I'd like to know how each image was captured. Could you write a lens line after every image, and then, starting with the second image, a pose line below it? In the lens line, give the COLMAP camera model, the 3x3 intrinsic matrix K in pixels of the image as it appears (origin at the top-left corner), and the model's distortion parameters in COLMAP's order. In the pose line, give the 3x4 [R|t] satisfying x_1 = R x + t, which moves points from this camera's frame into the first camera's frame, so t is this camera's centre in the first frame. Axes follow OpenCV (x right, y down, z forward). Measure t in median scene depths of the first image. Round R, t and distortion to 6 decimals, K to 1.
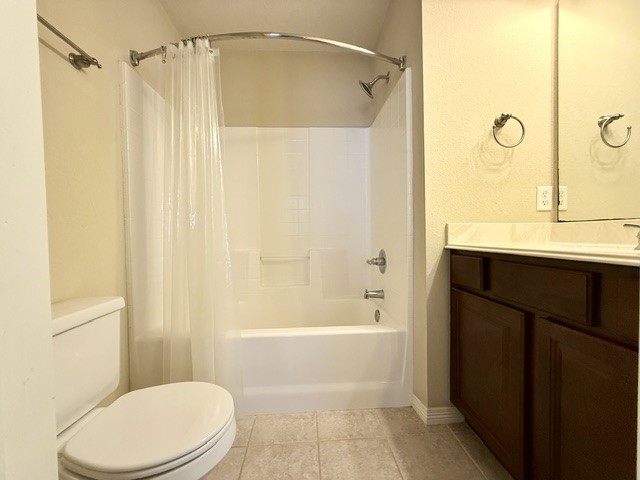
lens RADIAL K [[256.9, 0, 319.1], [0, 256.9, 240.5], [0, 0, 1]] dist [-0.001140, 0.000076]
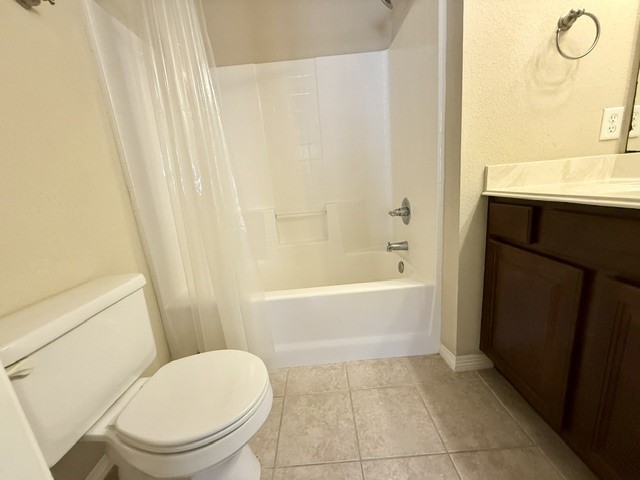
lens RADIAL K [[256.9, 0, 319.1], [0, 256.9, 240.5], [0, 0, 1]] dist [-0.001140, 0.000076]
pose [[0.995871, -0.067355, -0.060869, -0.022094], [0.078534, 0.975520, 0.205412, -0.043271], [0.045543, -0.209344, 0.976781, 0.085426]]
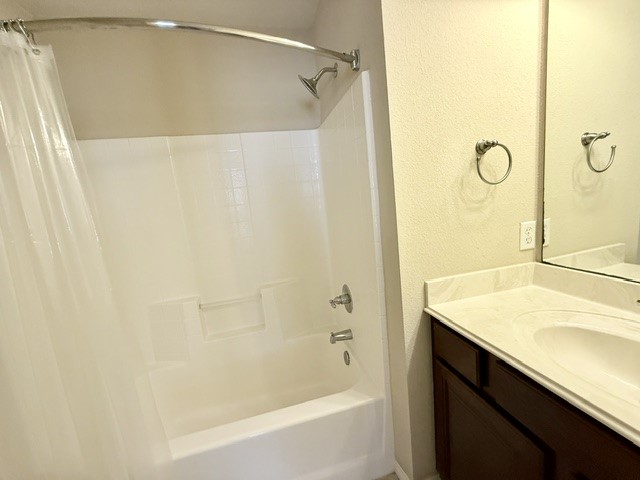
lens RADIAL K [[256.9, 0, 319.1], [0, 256.9, 240.5], [0, 0, 1]] dist [-0.001140, 0.000076]
pose [[0.980357, -0.115648, 0.159770, 0.055173], [0.095024, 0.986790, 0.131209, -0.328775], [-0.172833, -0.113450, 0.978396, 0.280087]]
